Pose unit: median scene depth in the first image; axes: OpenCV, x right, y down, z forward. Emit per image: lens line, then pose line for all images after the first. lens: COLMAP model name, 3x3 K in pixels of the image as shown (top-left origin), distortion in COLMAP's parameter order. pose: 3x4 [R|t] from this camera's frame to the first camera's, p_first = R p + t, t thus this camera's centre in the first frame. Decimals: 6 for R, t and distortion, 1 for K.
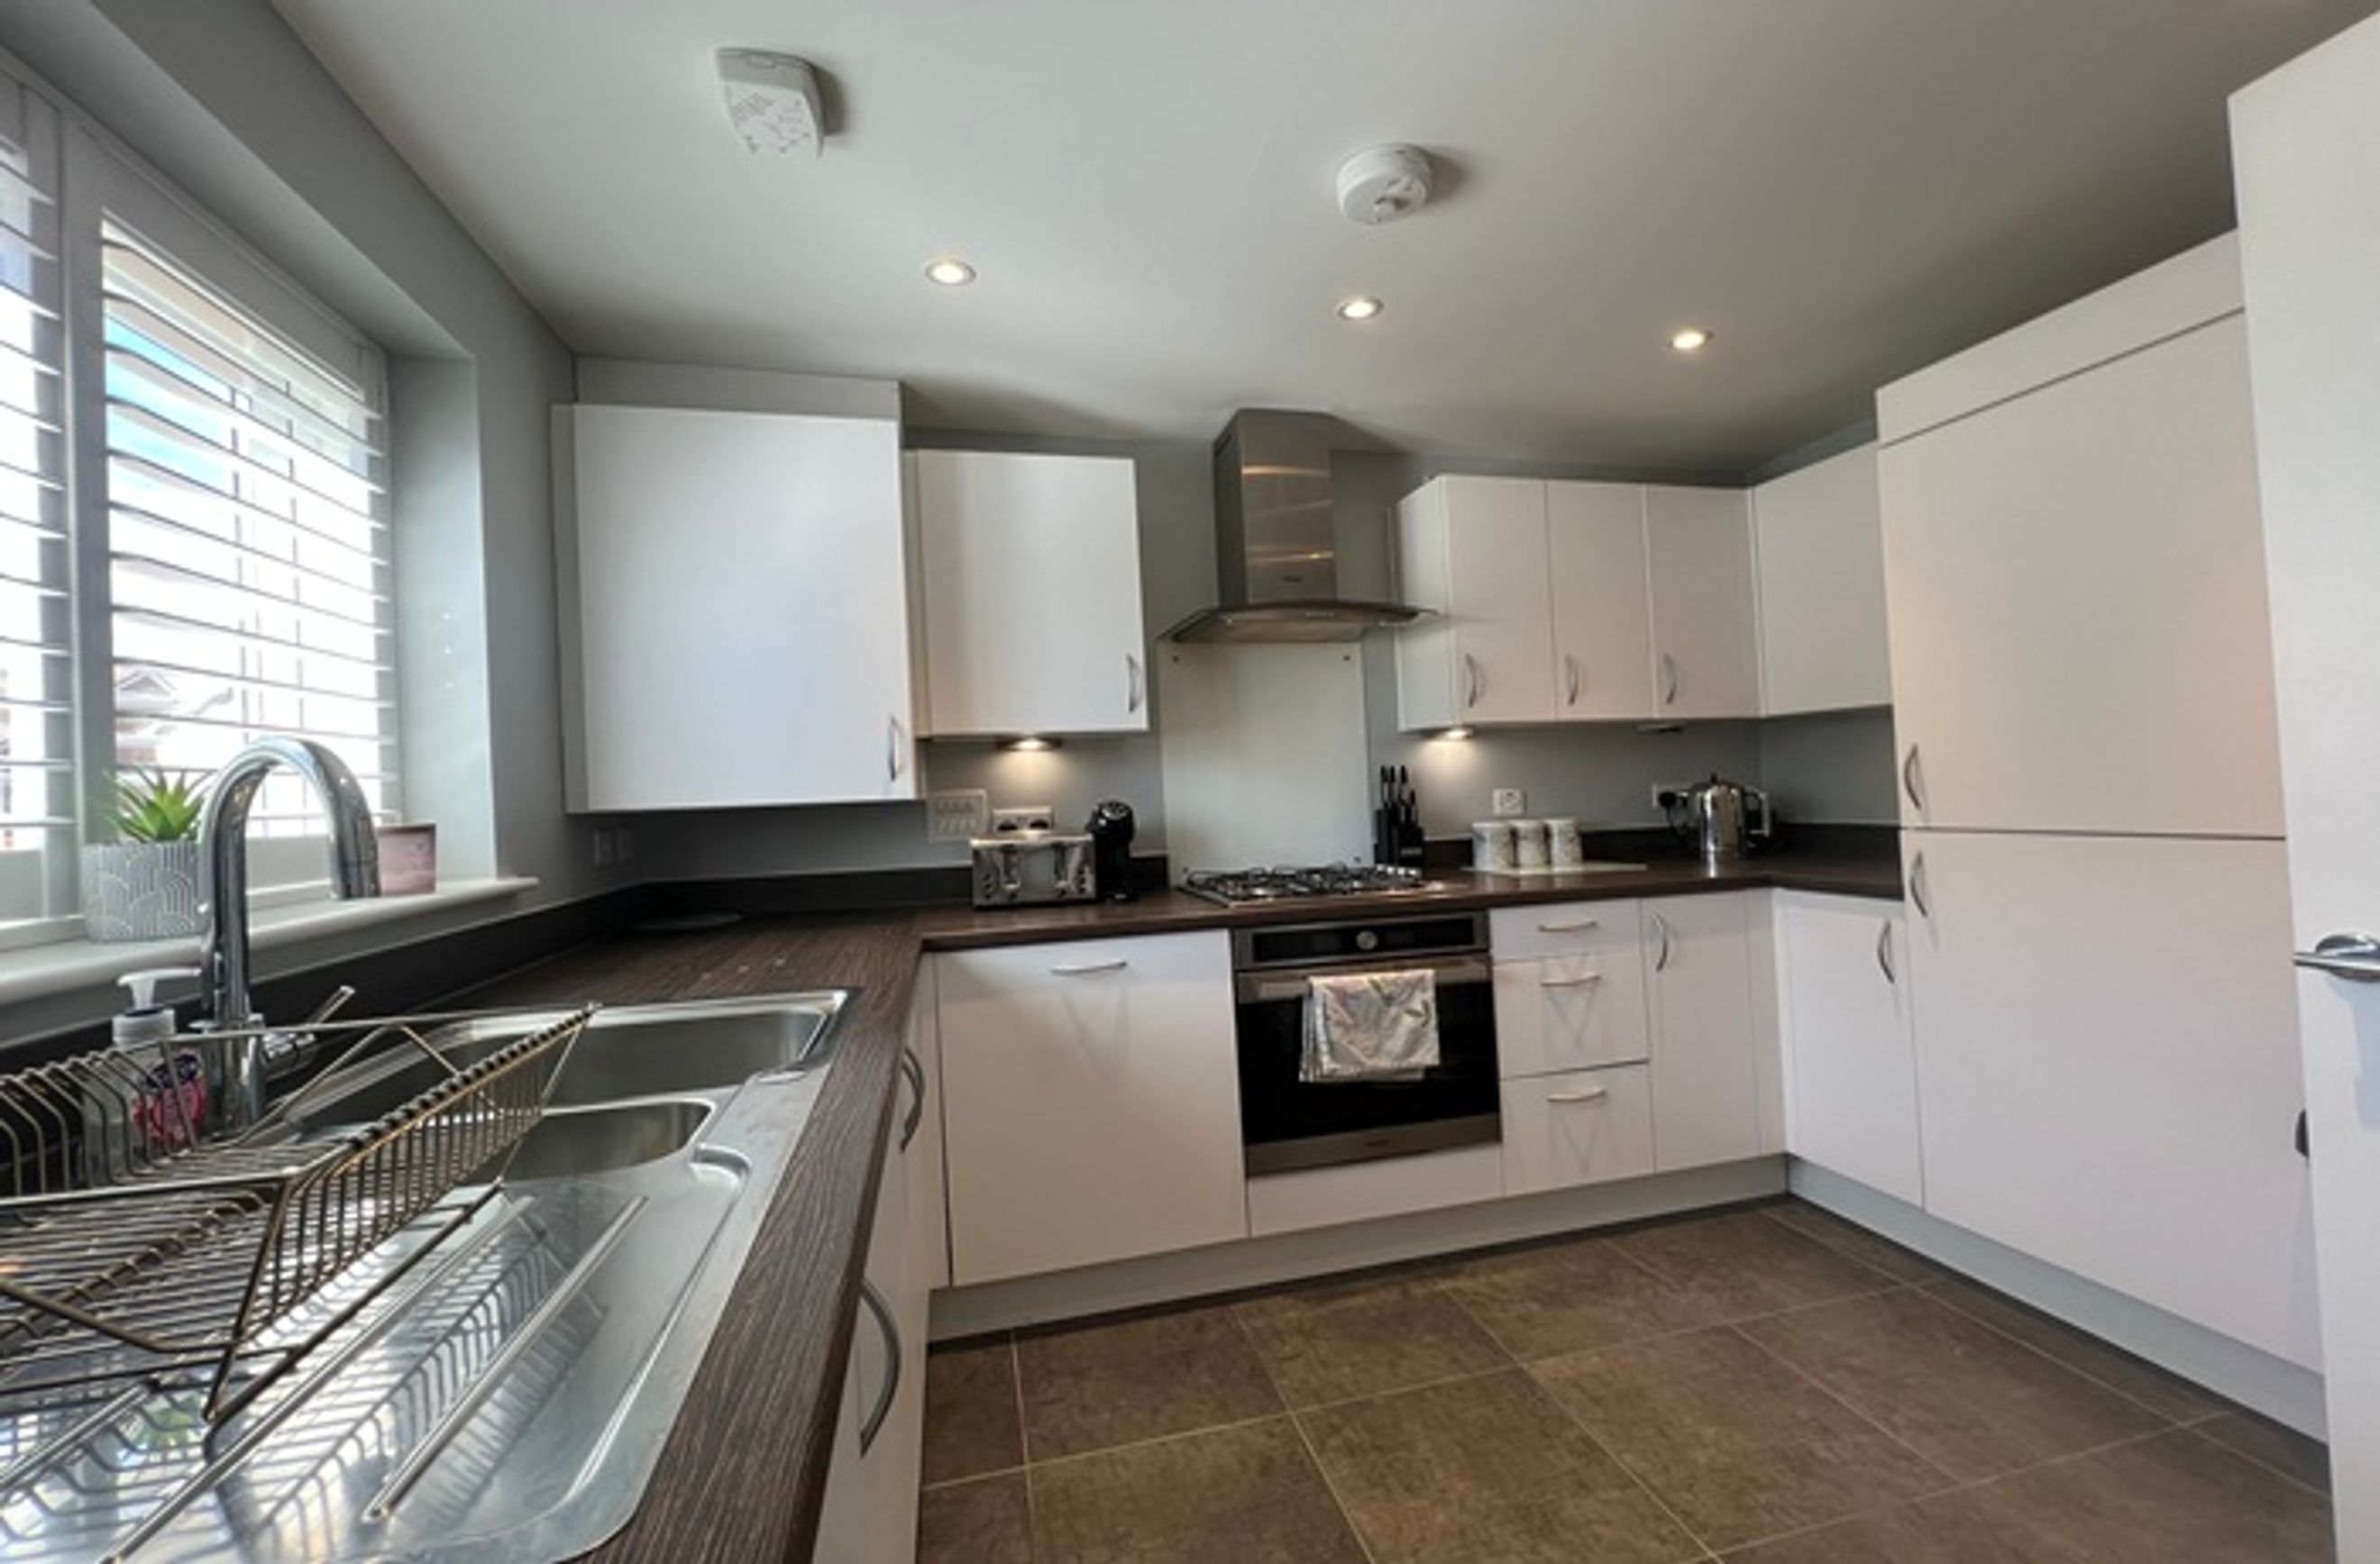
lens RADIAL K [[947.0, 0, 1174.9], [0, 947.0, 770.1], [0, 0, 1]] dist [-0.000320, 0.000164]
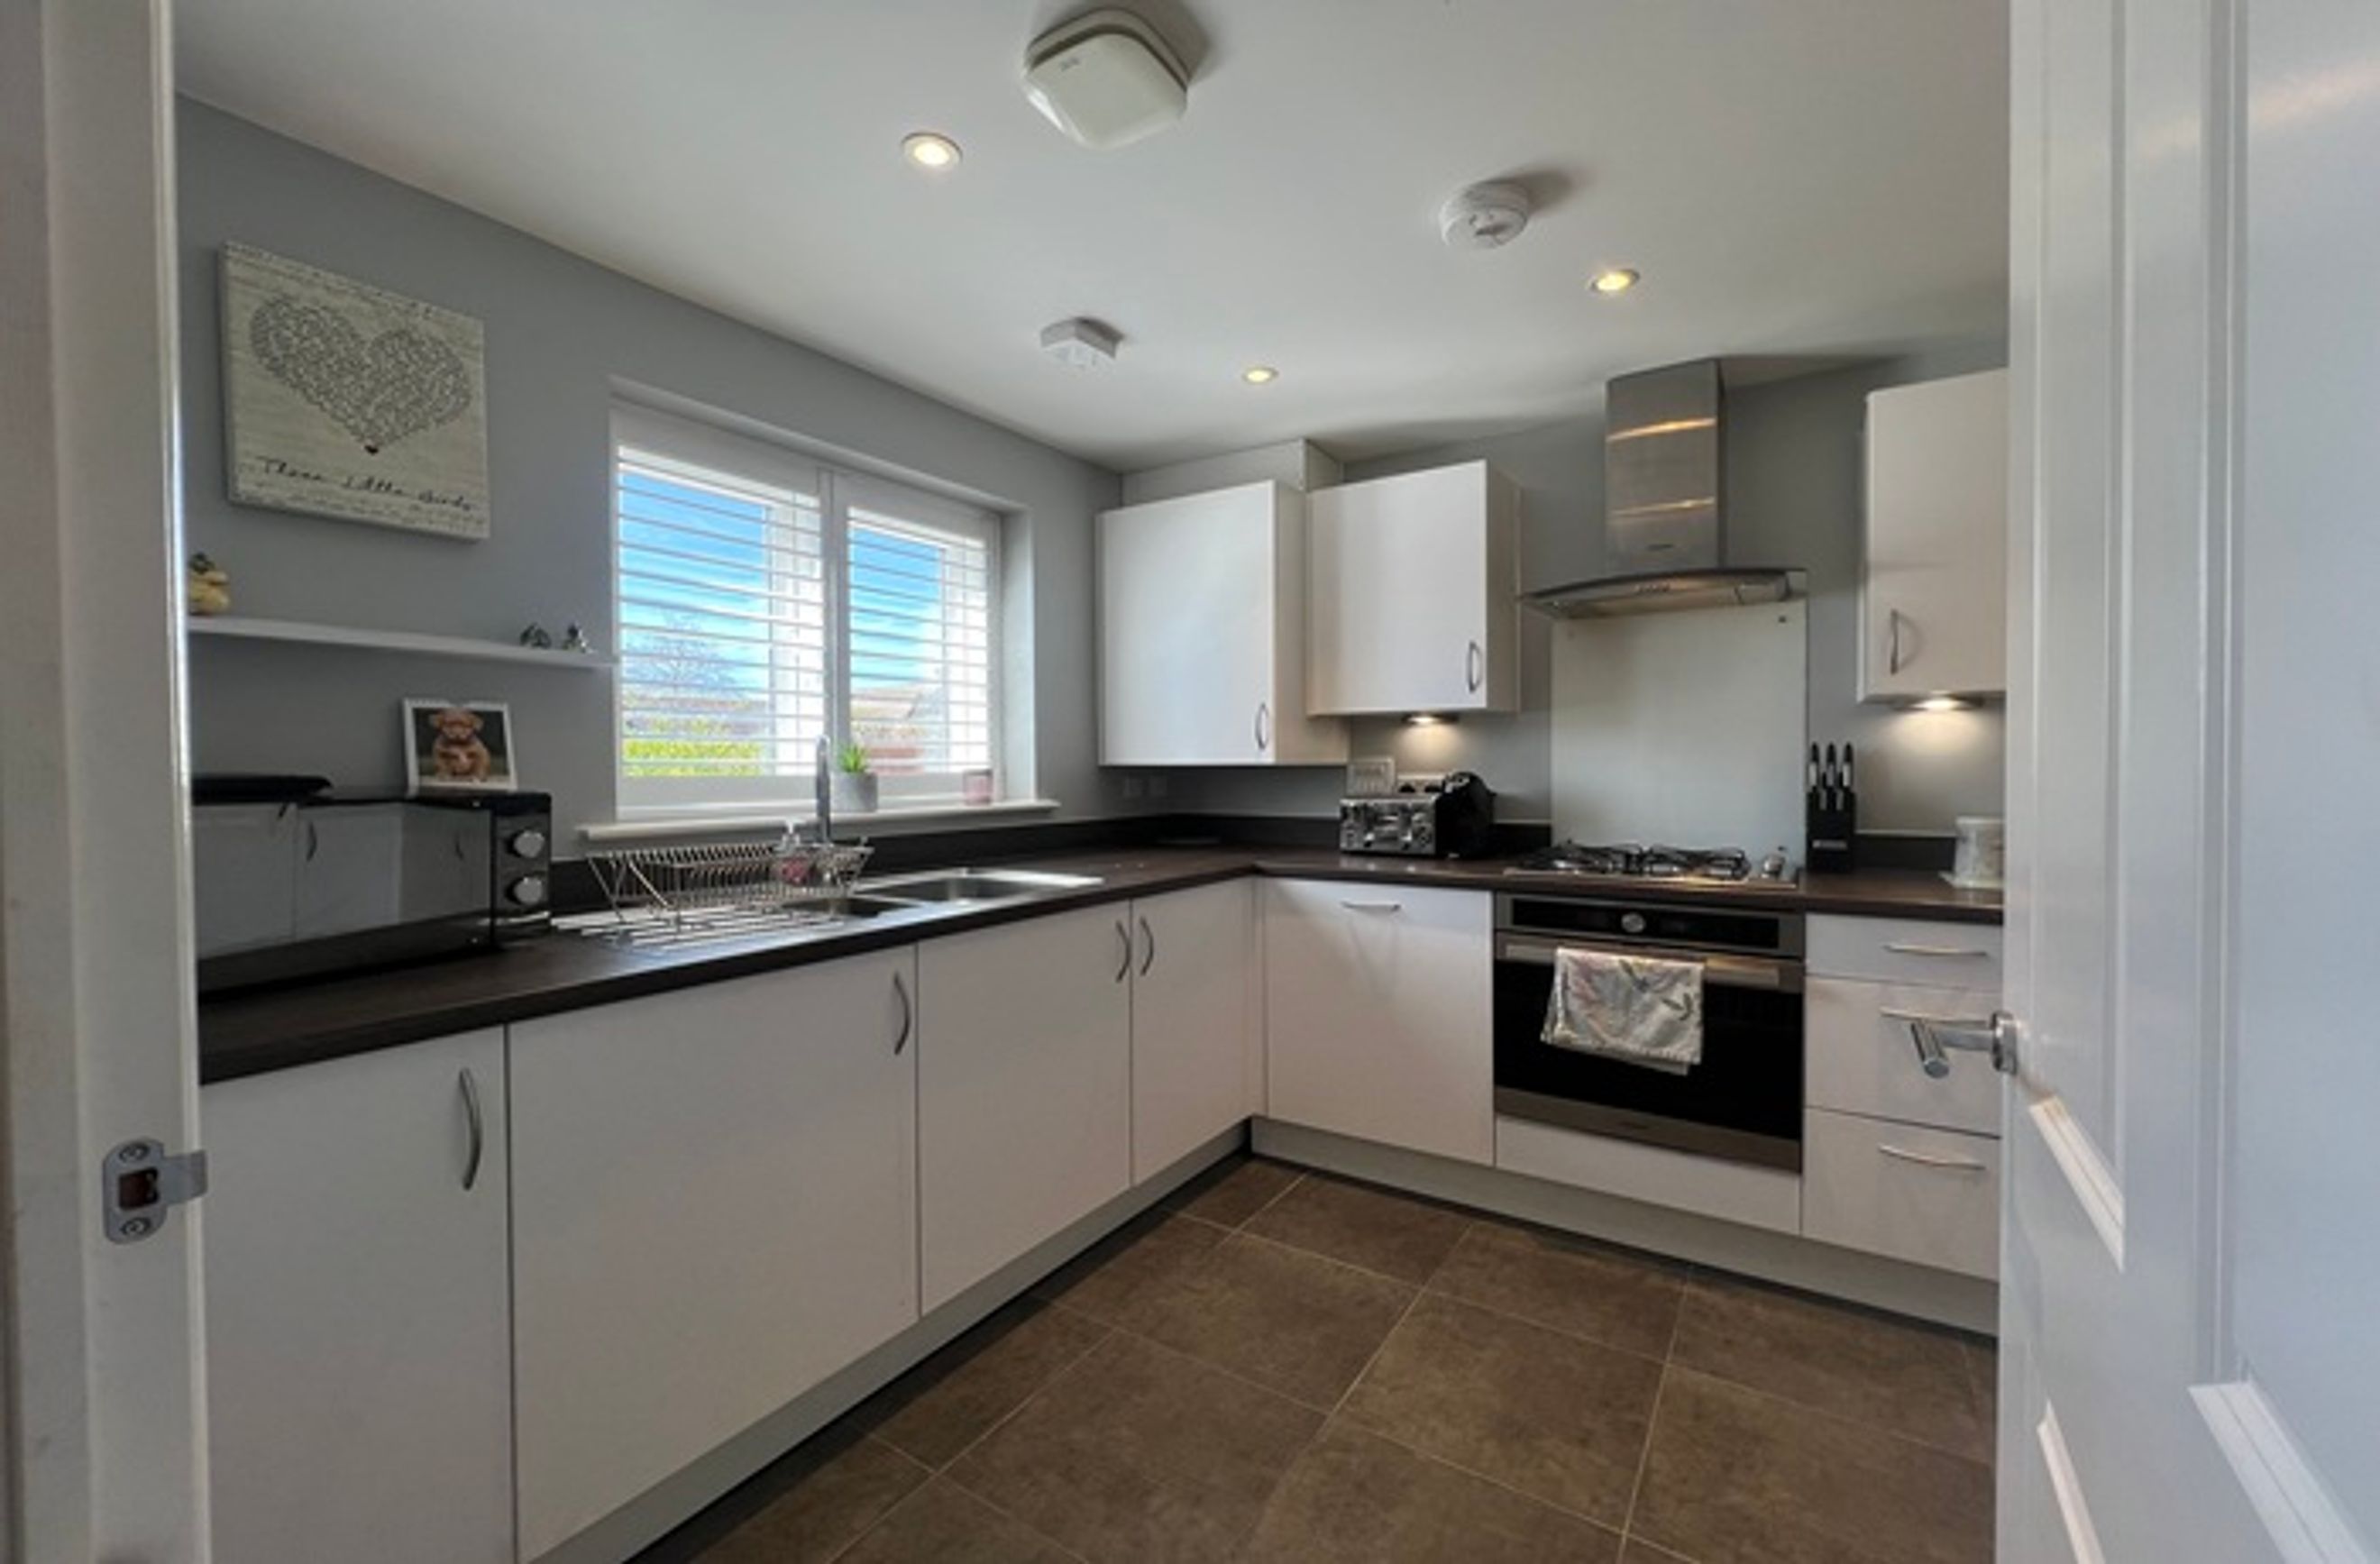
lens RADIAL K [[947.0, 0, 1197.9], [0, 947.0, 775.2], [0, 0, 1]] dist [-0.000320, 0.000164]
pose [[0.683151, 0.044998, -0.728890, 0.620266], [-0.005378, 0.998383, 0.056596, -0.028548], [0.730258, -0.034744, 0.682288, -0.002190]]
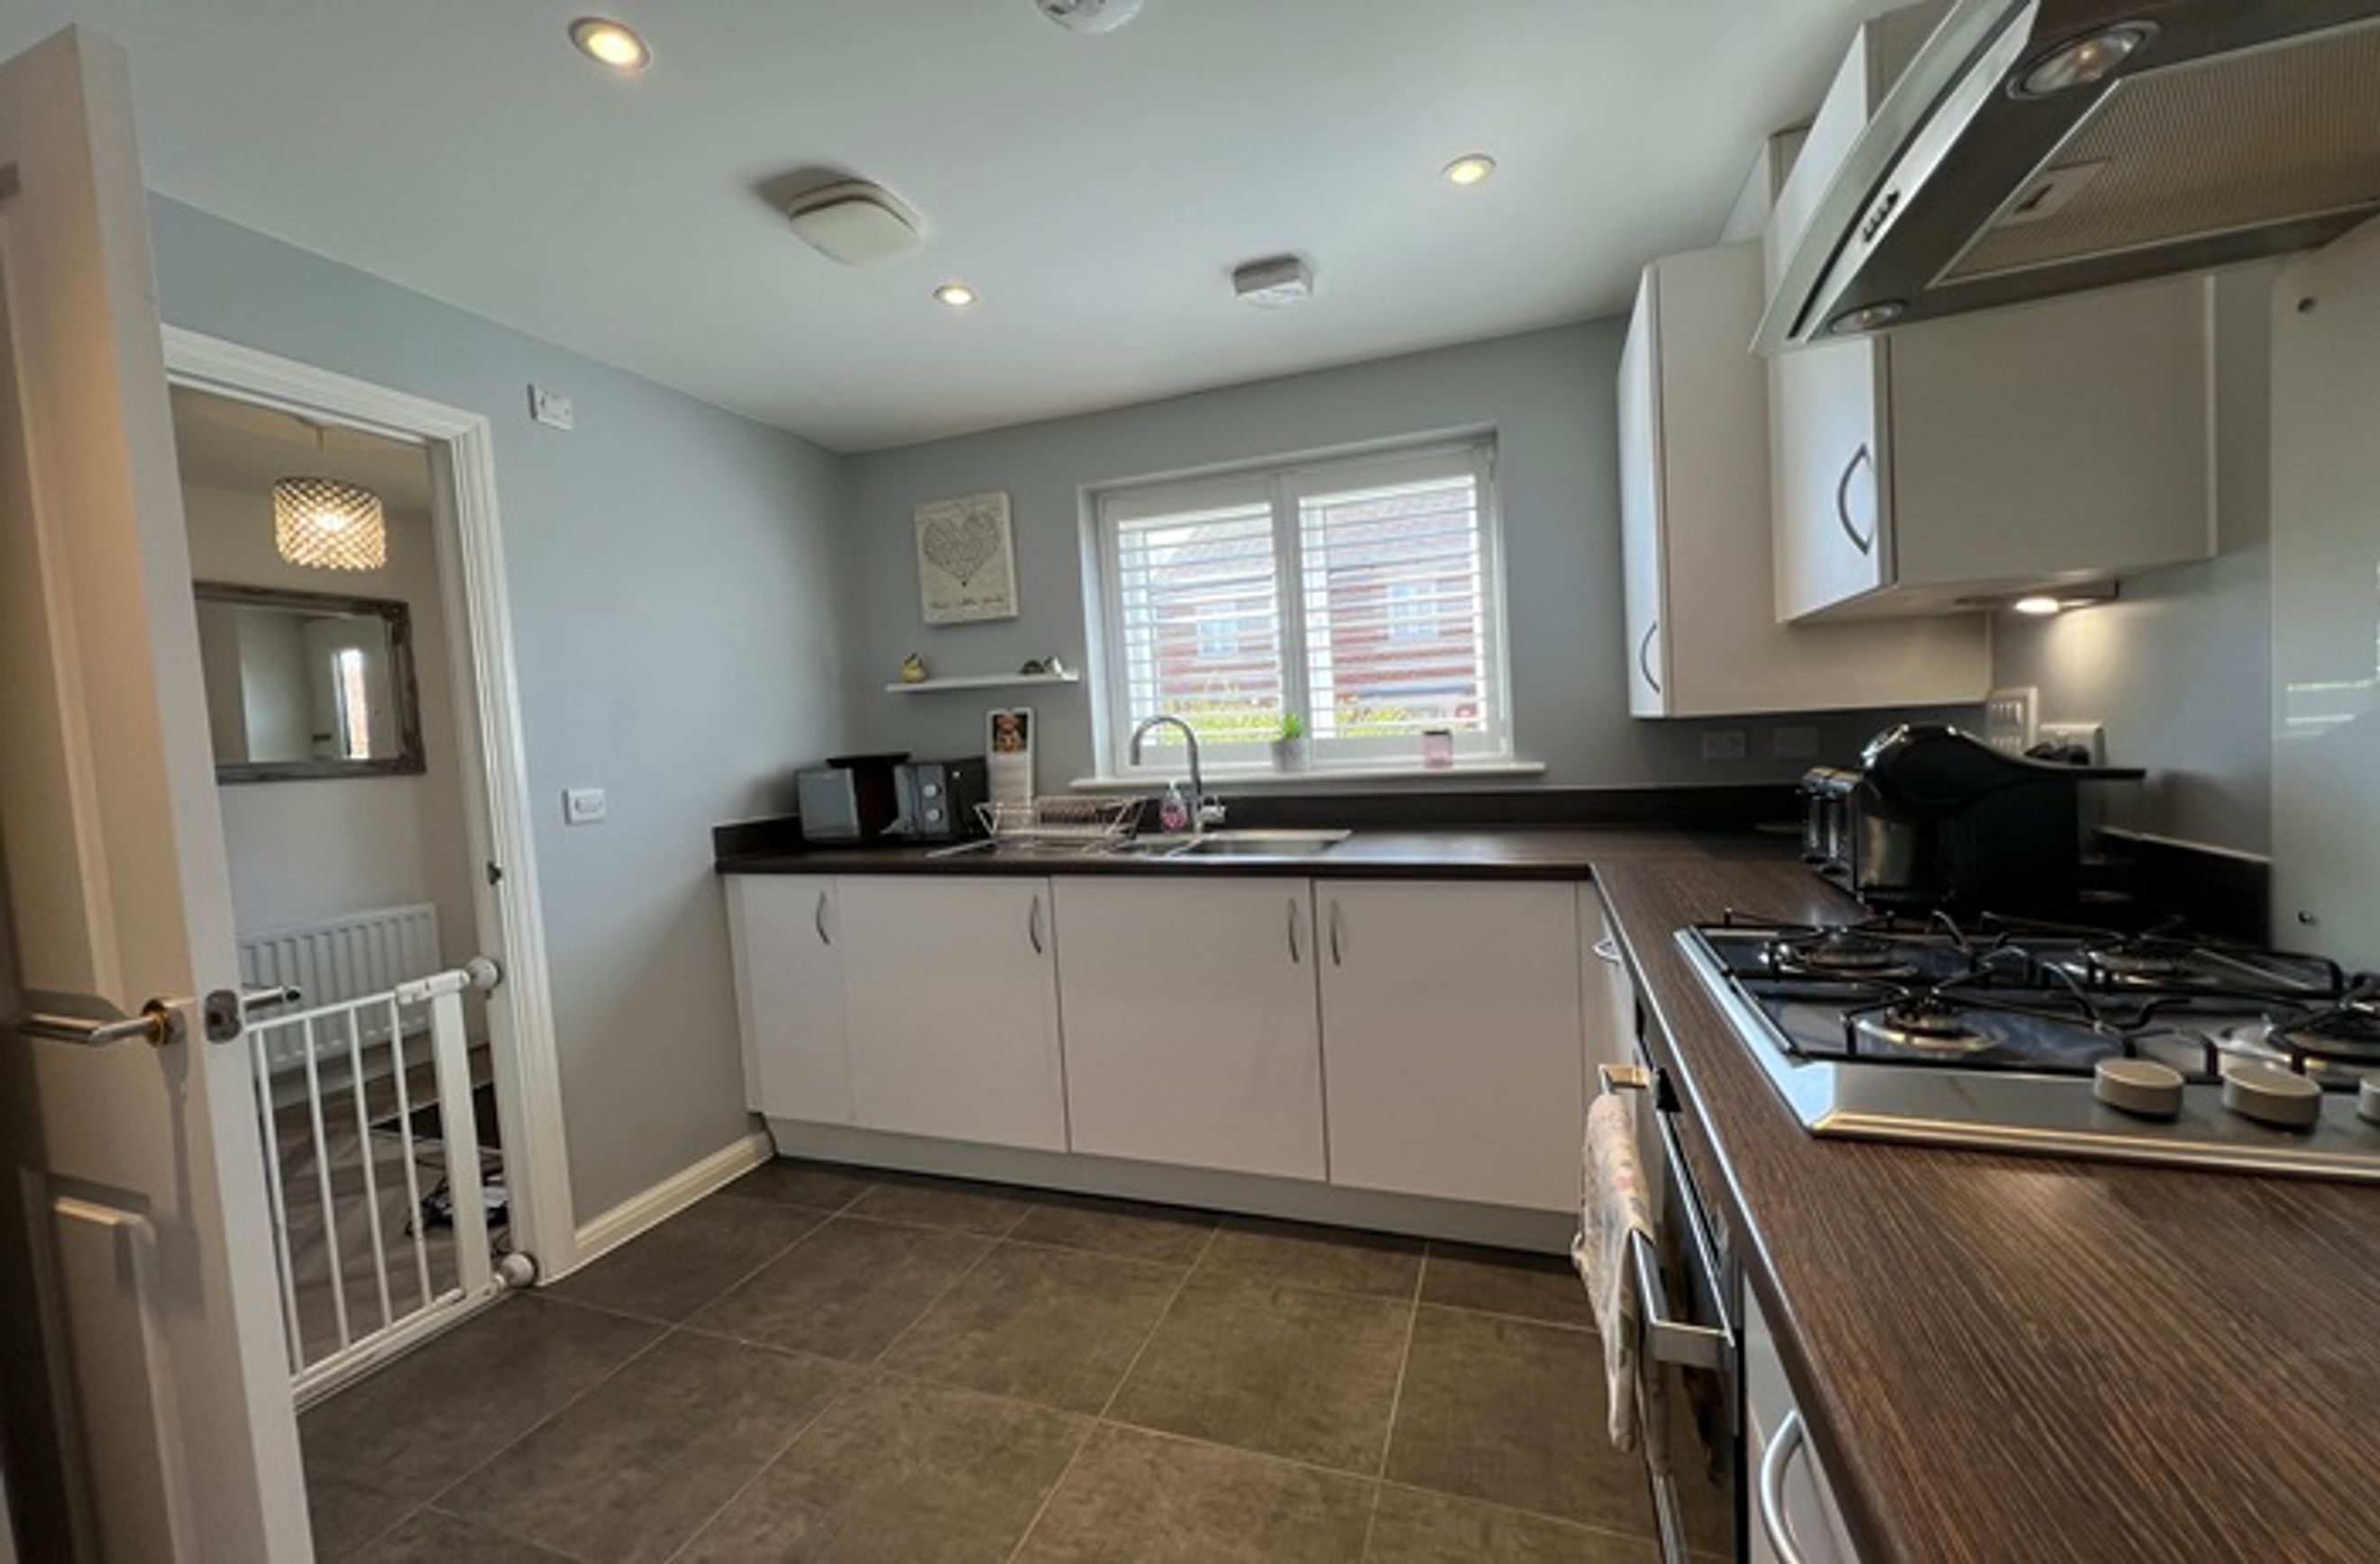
lens RADIAL K [[958.5, 0, 1184.1], [0, 958.5, 795.6], [0, 0, 1]] dist [-0.001692, -0.000286]
pose [[-0.550795, 0.117594, -0.826315, 0.685224], [0.088297, 0.992679, 0.082413, -0.008923], [0.829957, -0.027568, -0.557145, 1.086576]]
